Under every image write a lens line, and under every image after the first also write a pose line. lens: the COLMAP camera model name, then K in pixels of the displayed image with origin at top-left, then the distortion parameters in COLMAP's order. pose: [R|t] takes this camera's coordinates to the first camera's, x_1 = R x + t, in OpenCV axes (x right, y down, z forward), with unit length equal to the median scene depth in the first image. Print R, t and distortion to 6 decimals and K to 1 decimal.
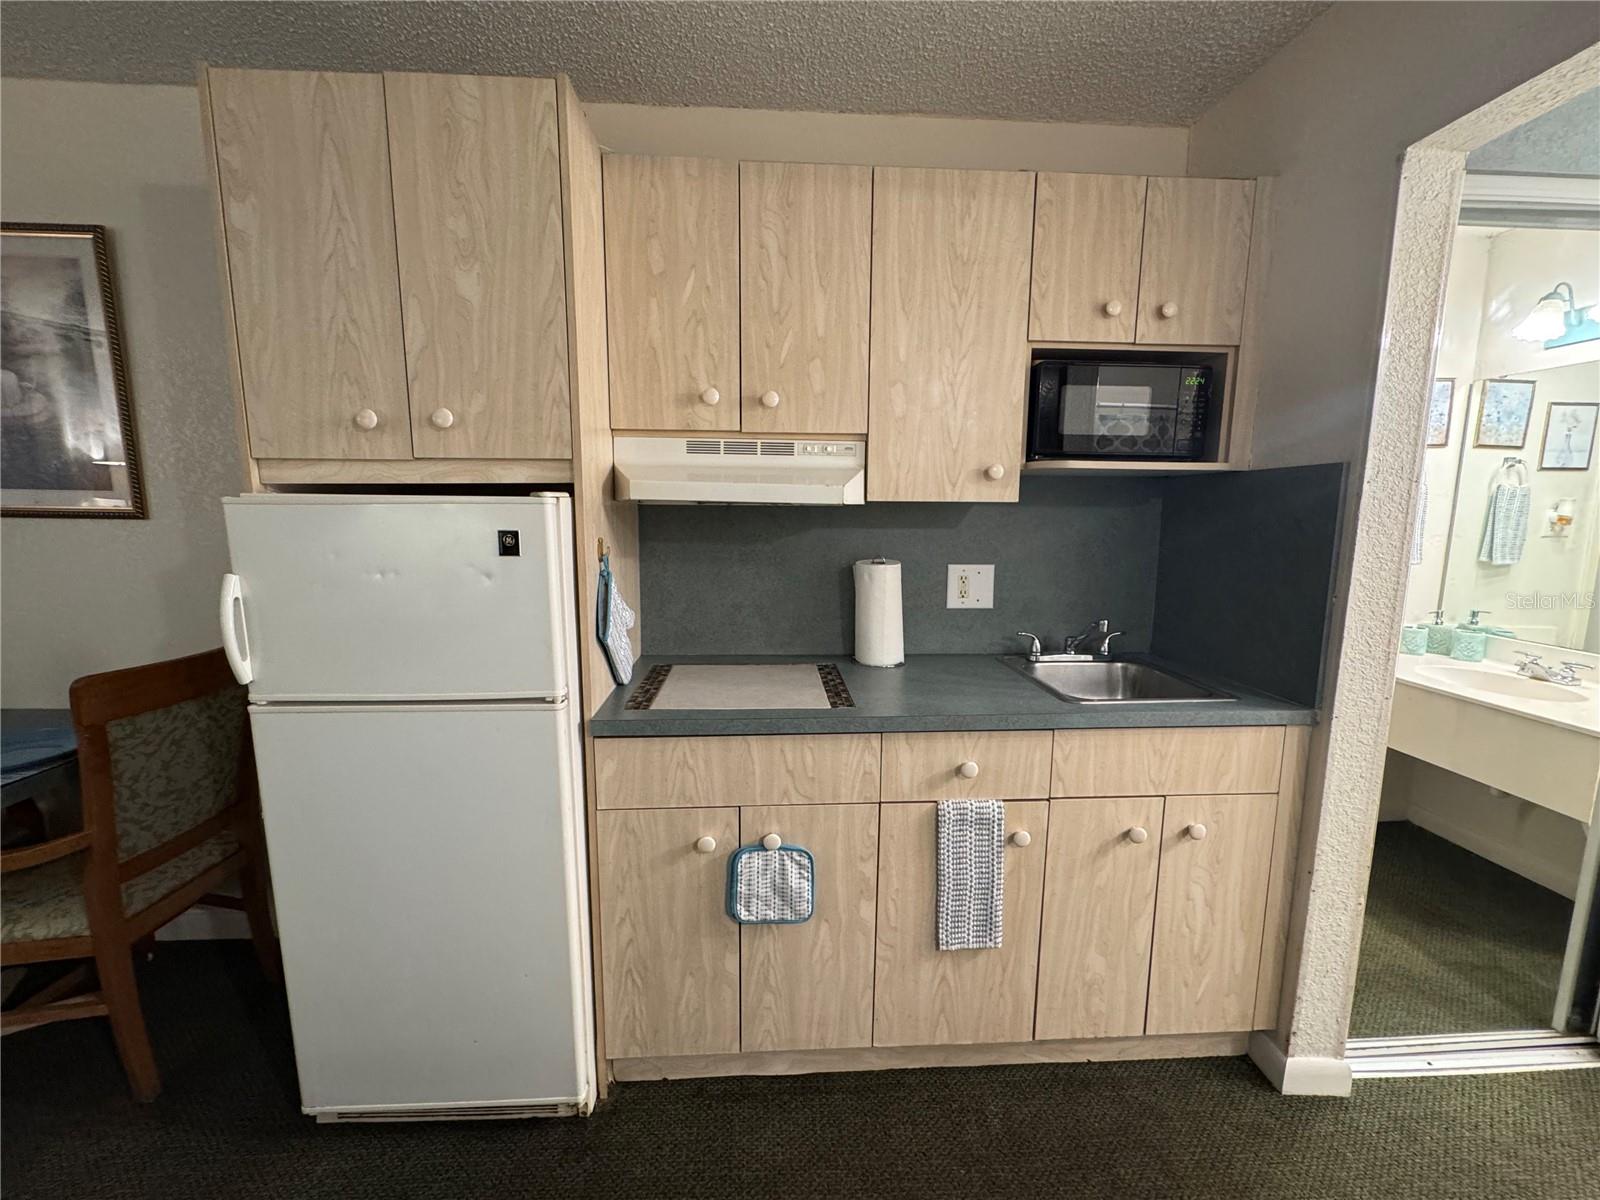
lens RADIAL K [[654.7, 0, 800.0], [0, 654.7, 600.0], [0, 0, 1]] dist [-0.003855, -0.000129]
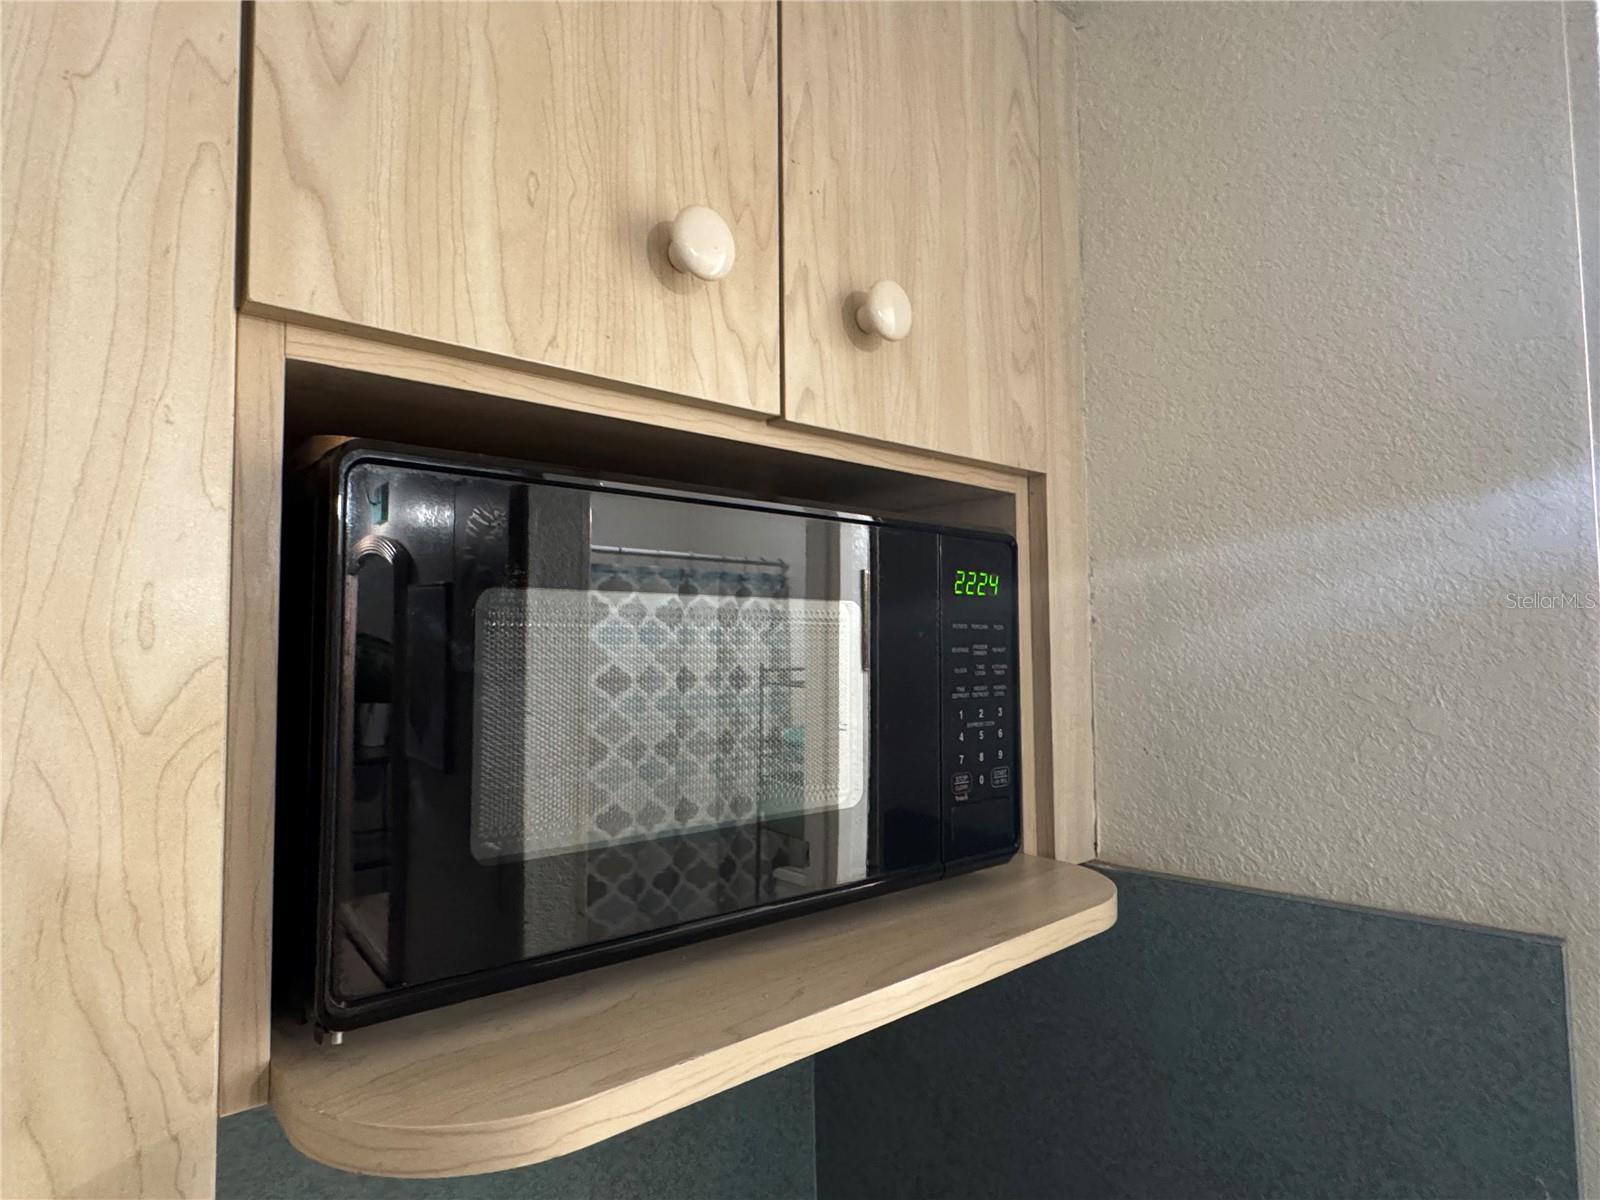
lens RADIAL K [[893.0, 0, 800.0], [0, 893.0, 600.0], [0, 0, 1]] dist [-0.001452, -0.000347]
pose [[0.785729, 0.017966, 0.618309, 0.332728], [0.106739, 0.980646, -0.164134, -0.287399], [-0.609291, 0.194962, 0.768605, 0.794680]]
